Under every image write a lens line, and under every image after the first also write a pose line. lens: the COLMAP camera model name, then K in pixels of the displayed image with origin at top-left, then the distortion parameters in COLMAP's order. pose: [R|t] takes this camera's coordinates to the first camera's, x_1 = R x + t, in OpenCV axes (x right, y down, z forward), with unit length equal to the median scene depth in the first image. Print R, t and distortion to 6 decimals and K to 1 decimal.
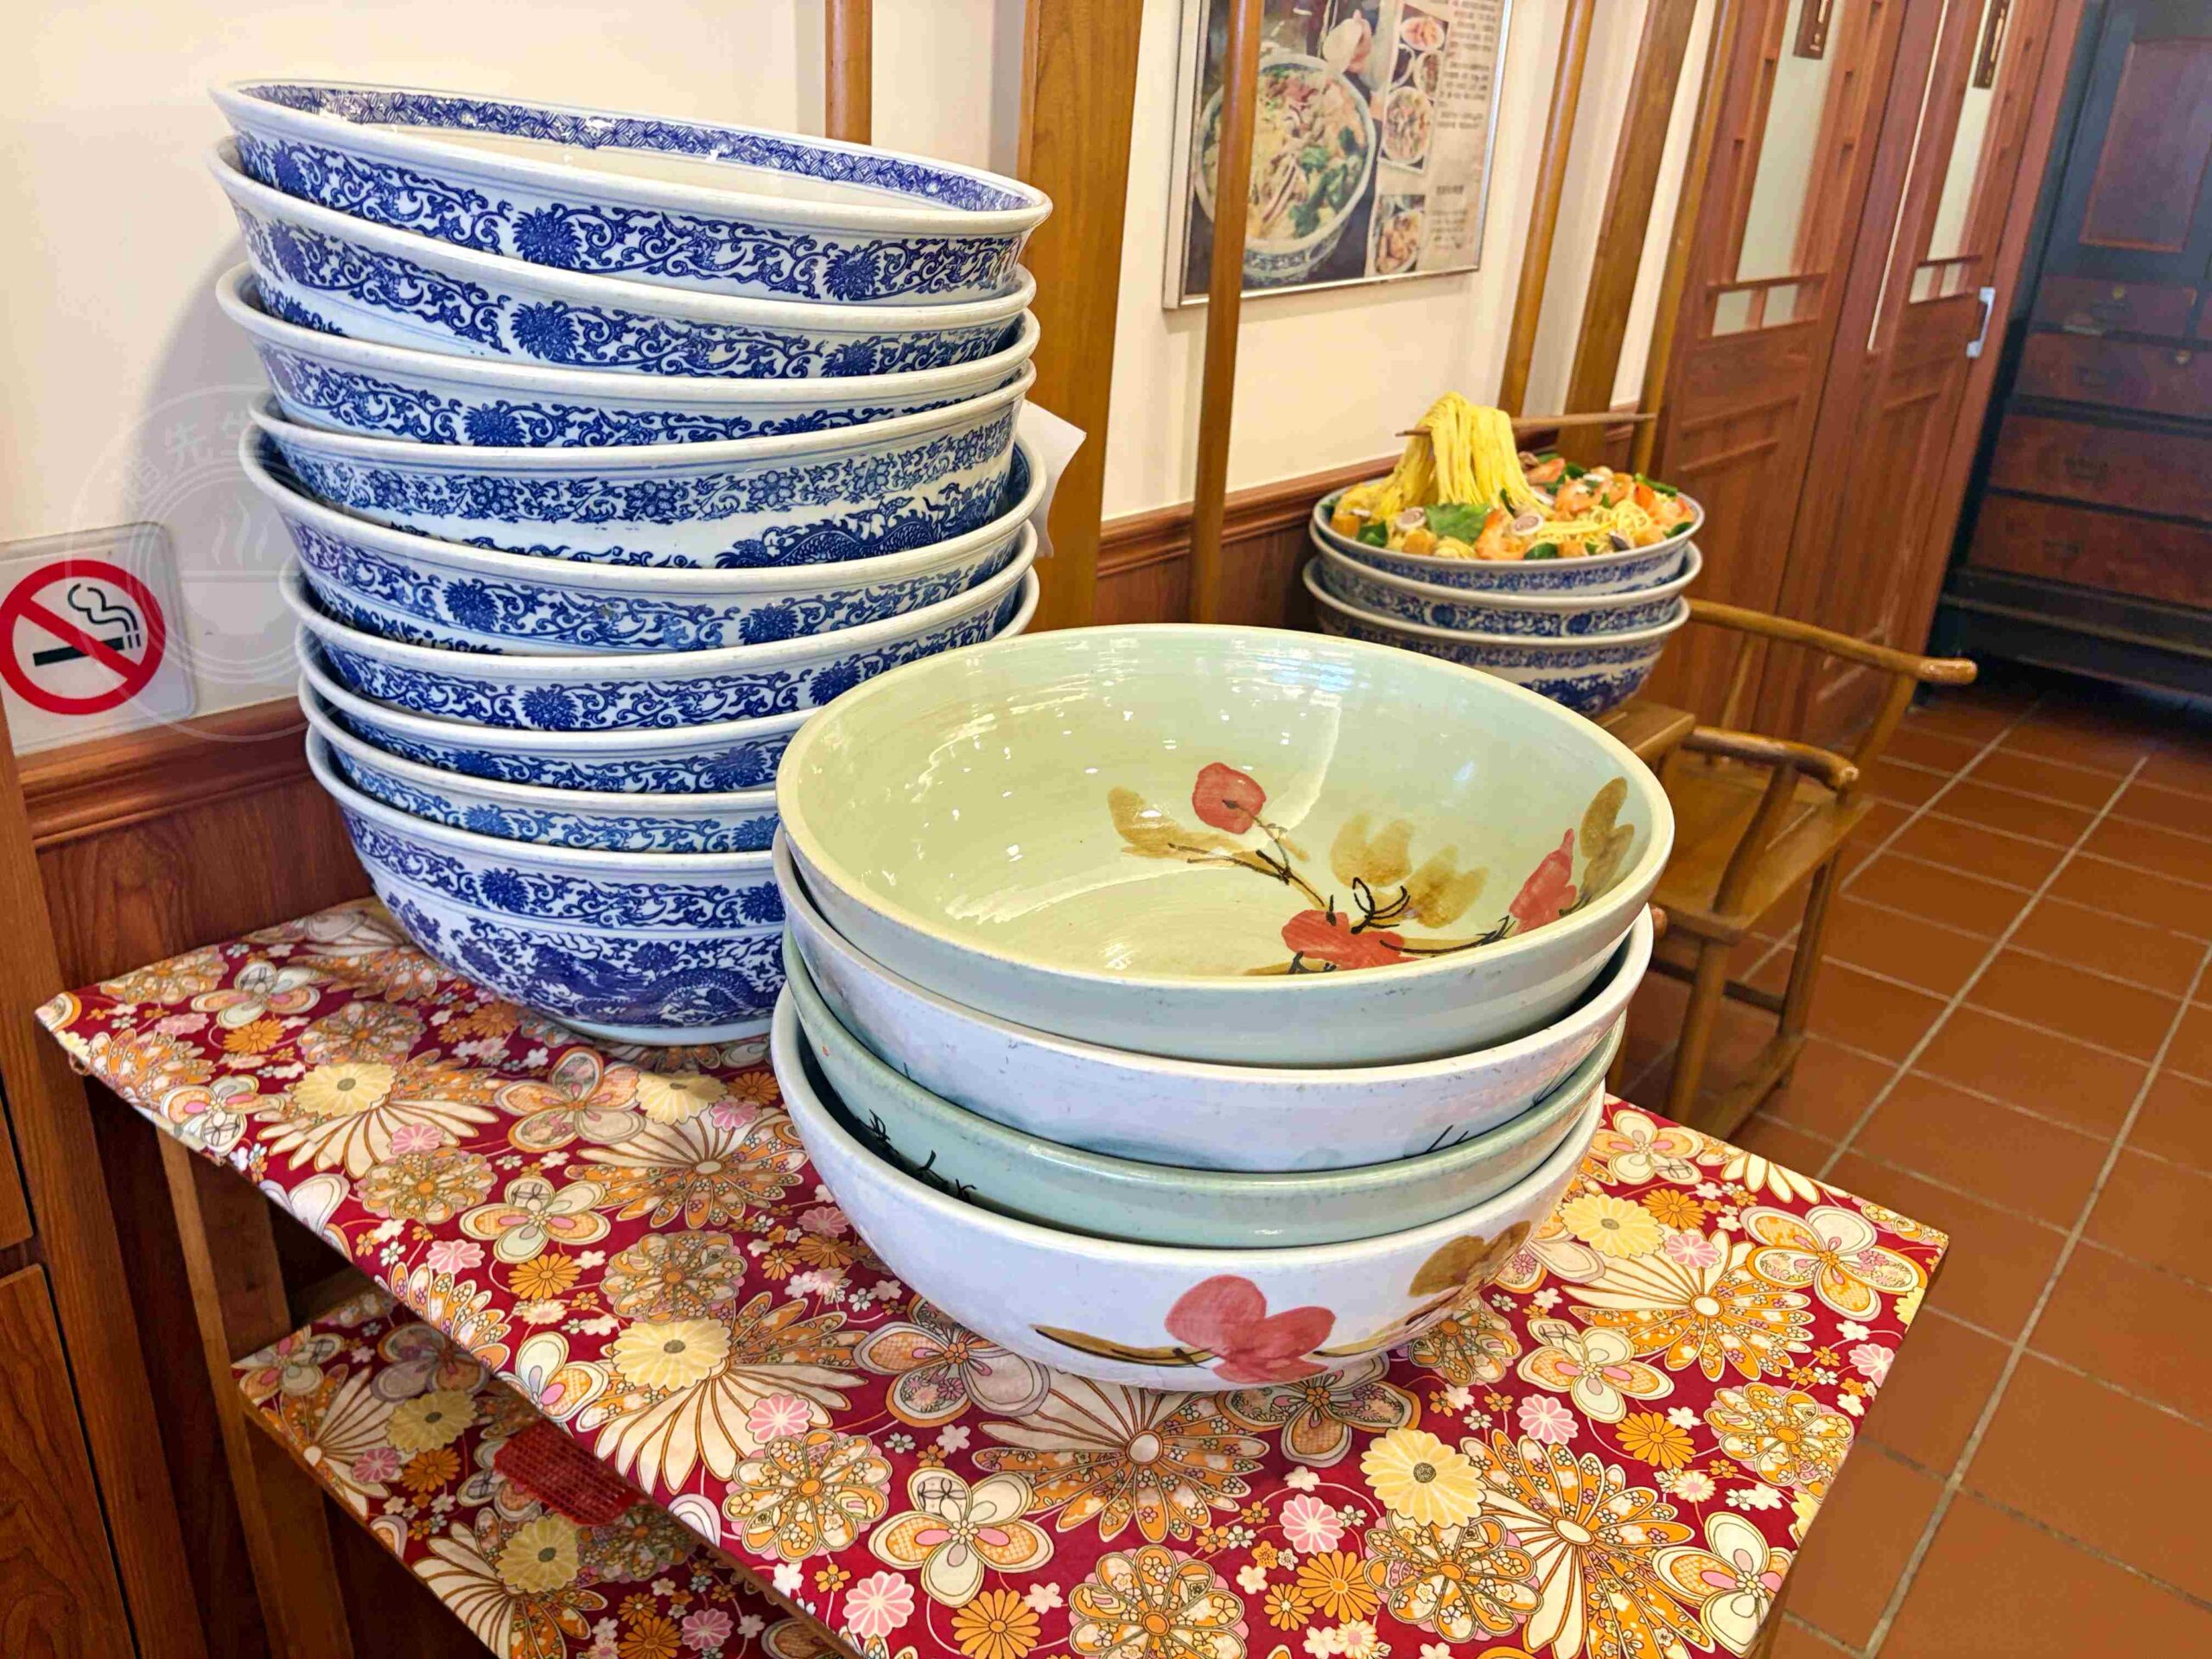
lens RADIAL K [[1654.4, 0, 1106.0], [0, 1654.4, 829.5], [0, 0, 1]] dist [-0.002591, 0.000332]
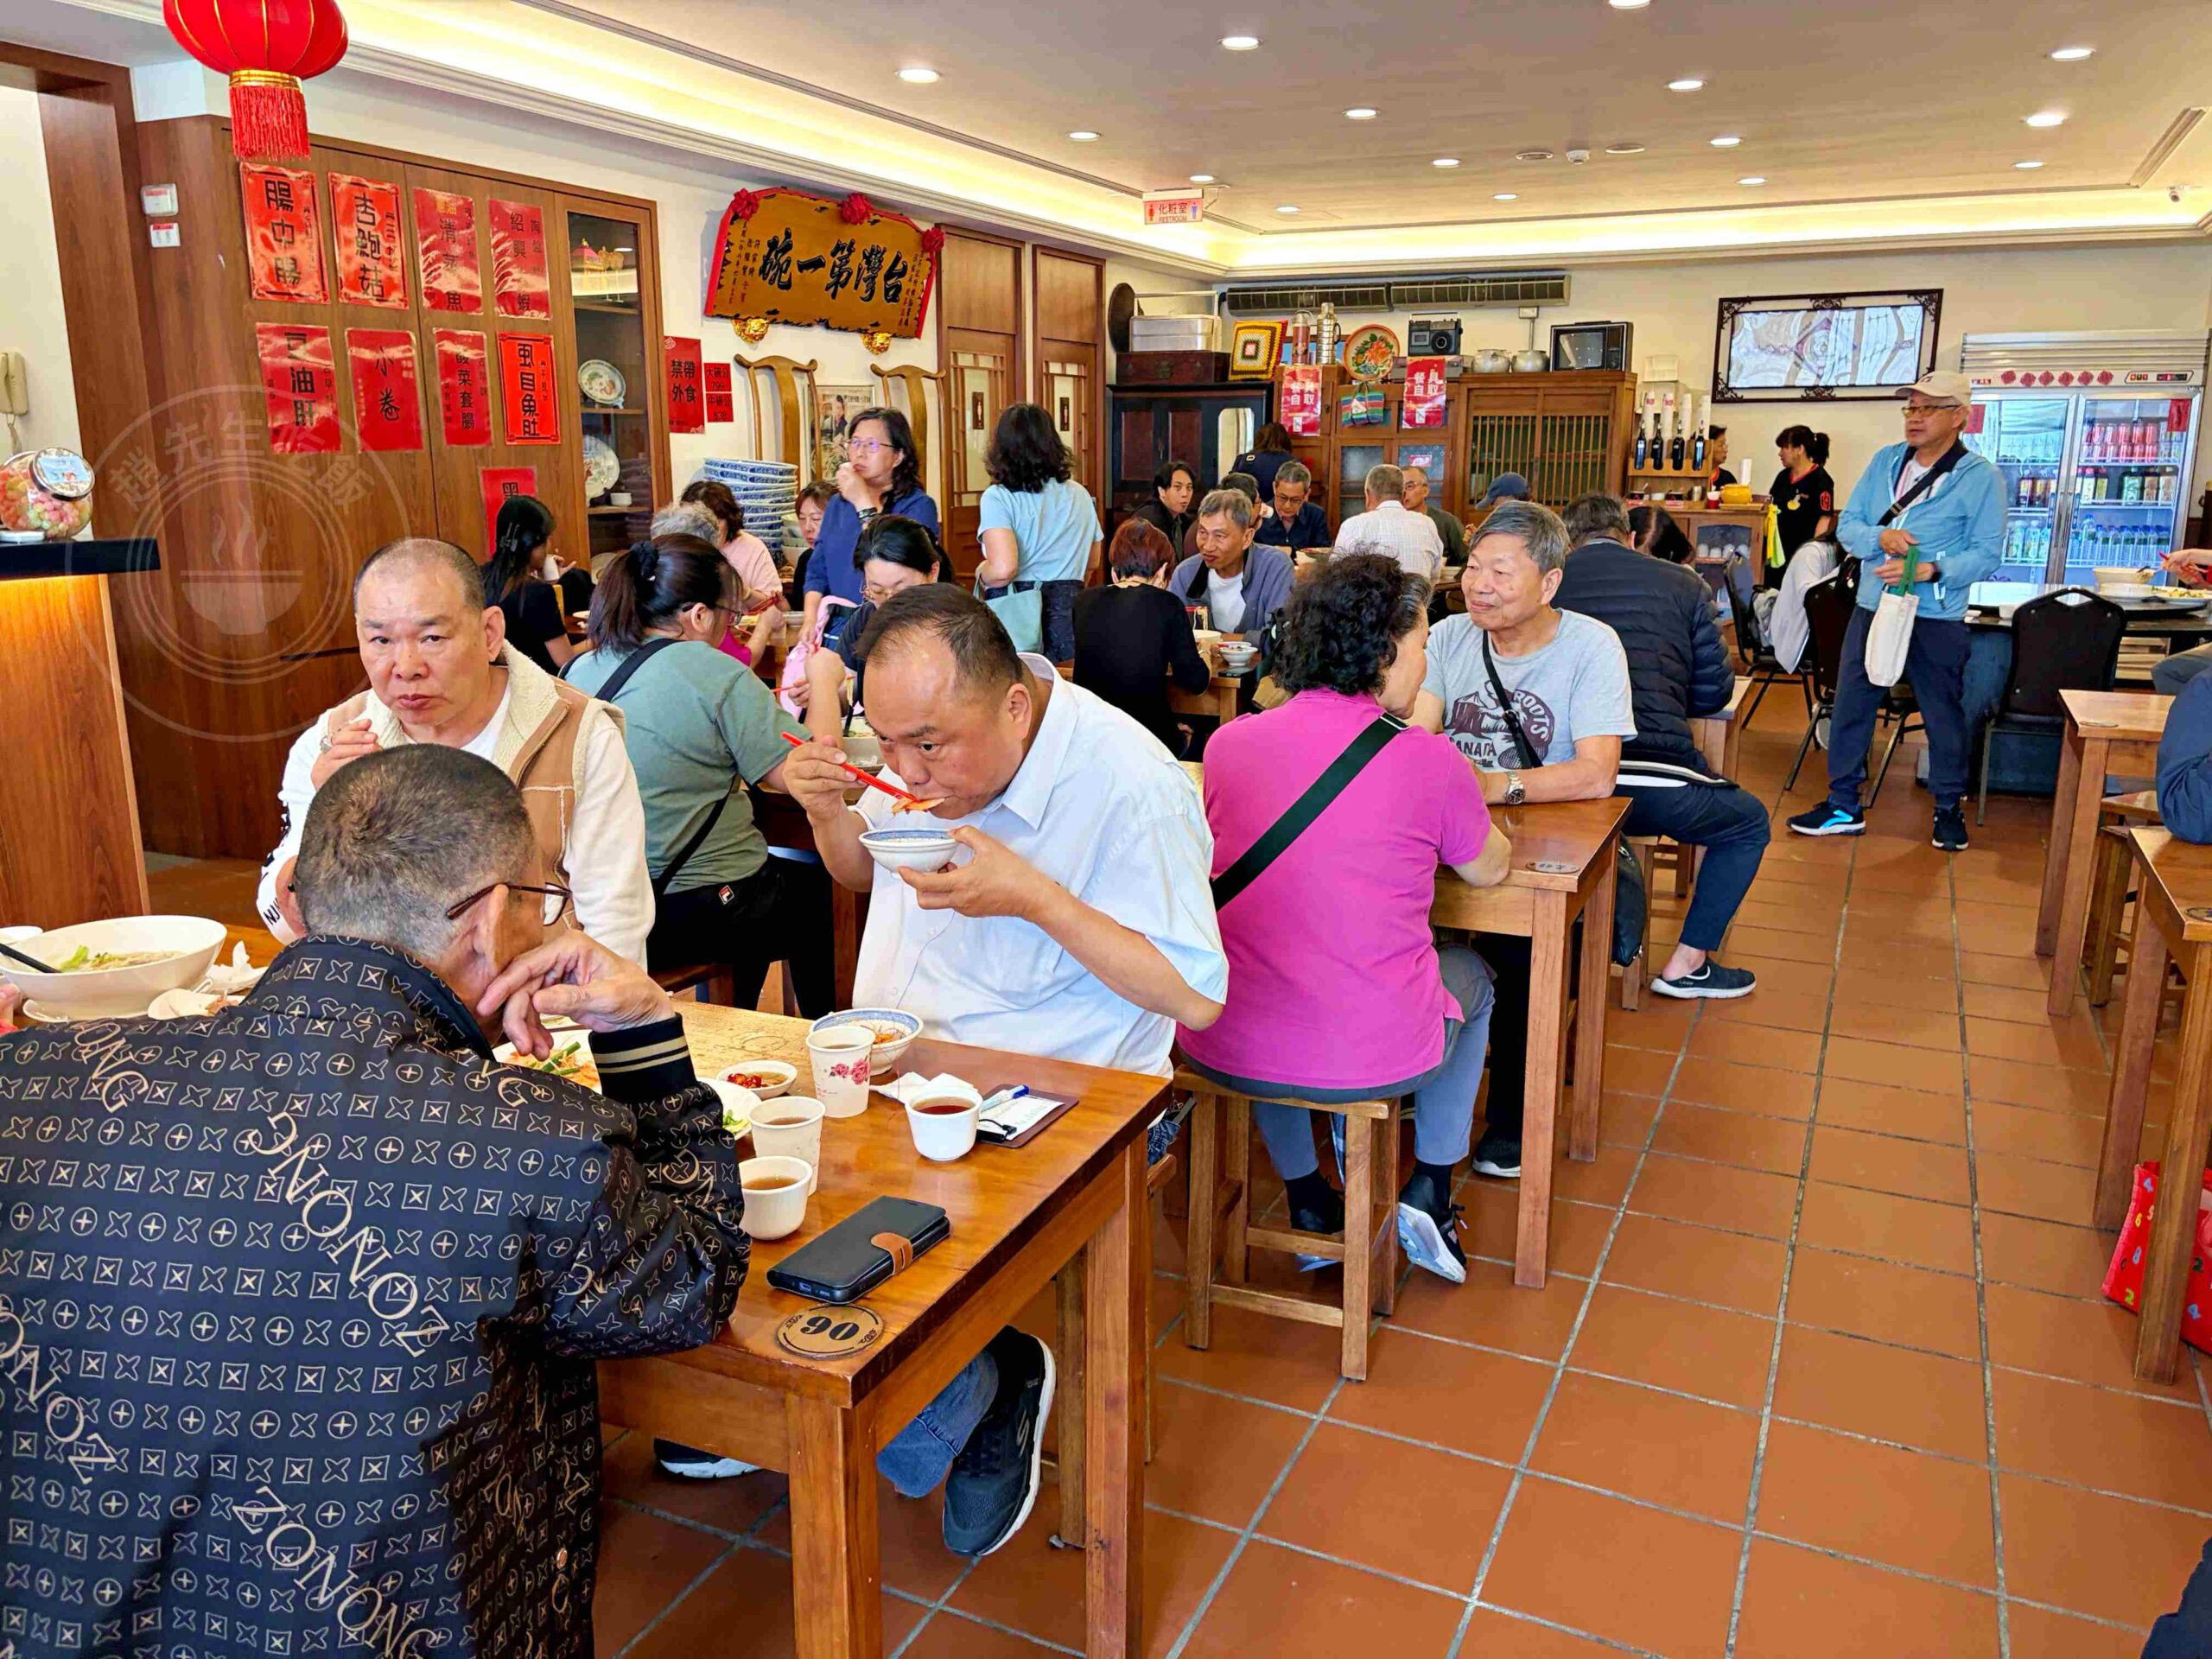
lens RADIAL K [[1641.5, 0, 1122.1], [0, 1641.5, 844.0], [0, 0, 1]] dist [0.081535, -0.126084]
pose [[0.968625, -0.100535, 0.227285, -0.552500], [0.135643, 0.980161, -0.144517, 3.038464], [-0.208247, 0.170813, 0.963045, -7.344546]]
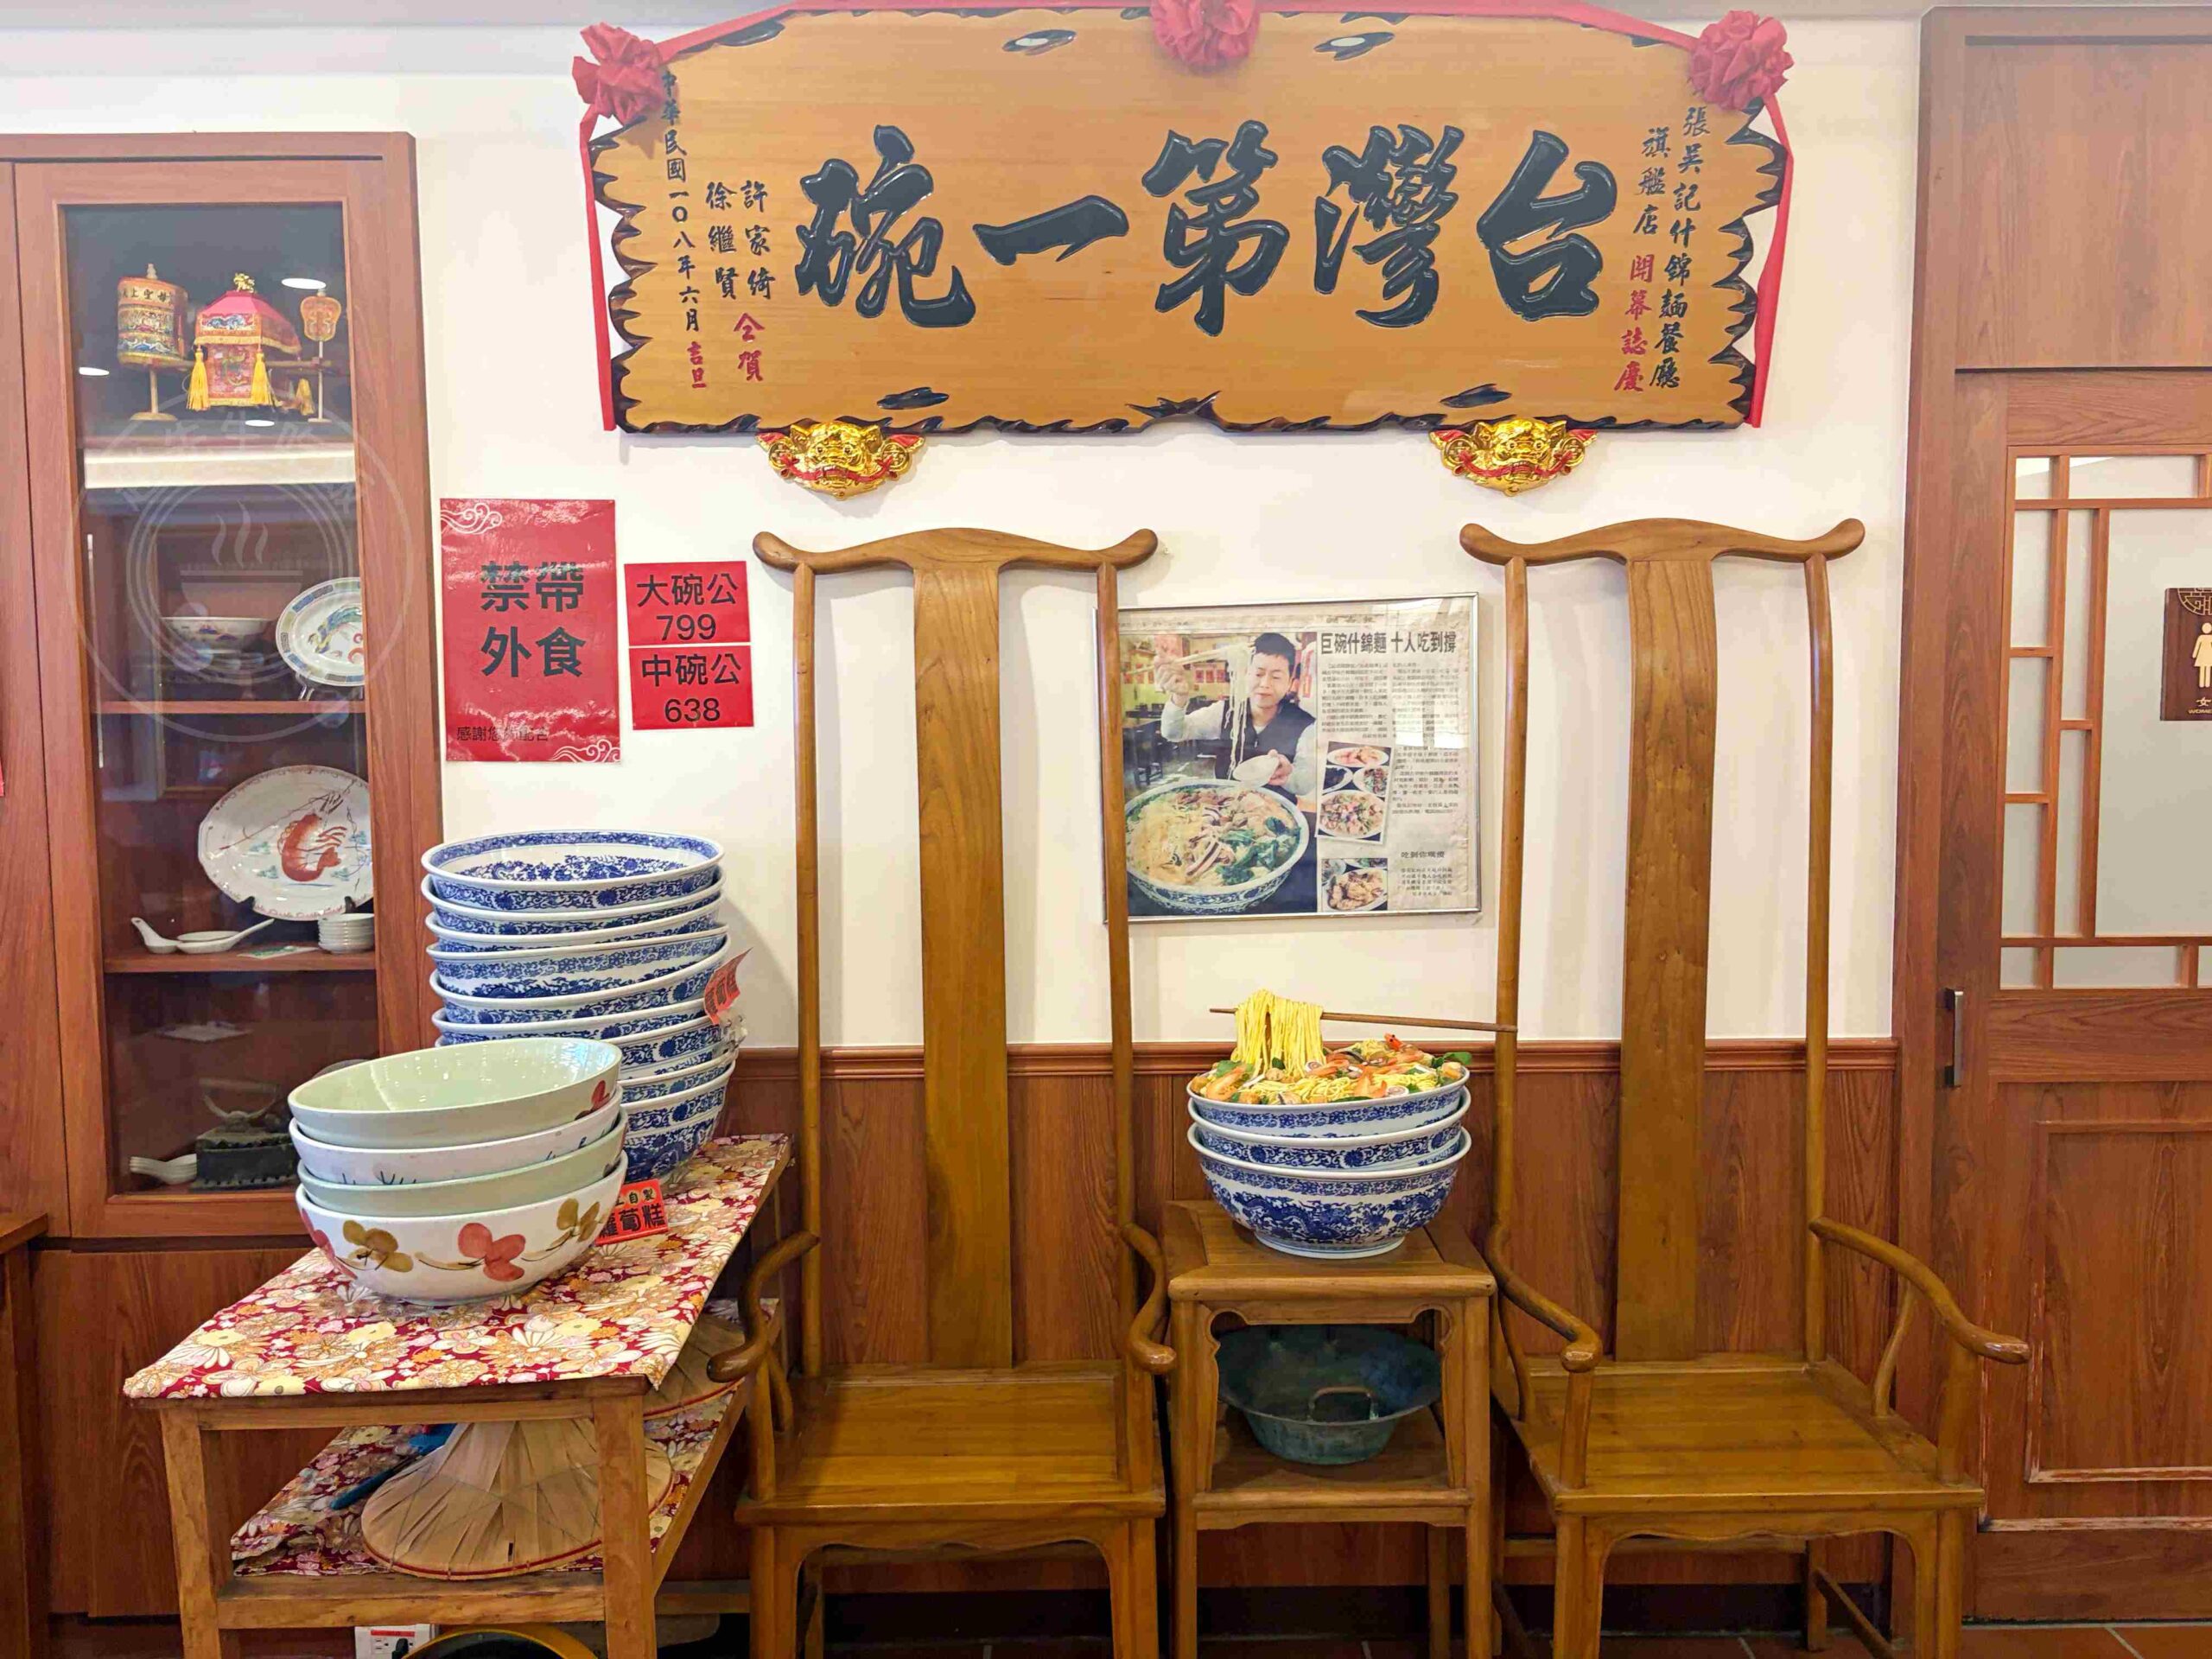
lens RADIAL K [[1631.4, 0, 1111.2], [0, 1631.4, 817.7], [0, 0, 1]] dist [0.067490, -0.075444]
pose [[0.647243, 0.001346, -0.762283, 2.374054], [-0.265869, 0.937602, -0.224090, -0.089929], [0.714416, 0.347708, 0.607214, -0.053917]]
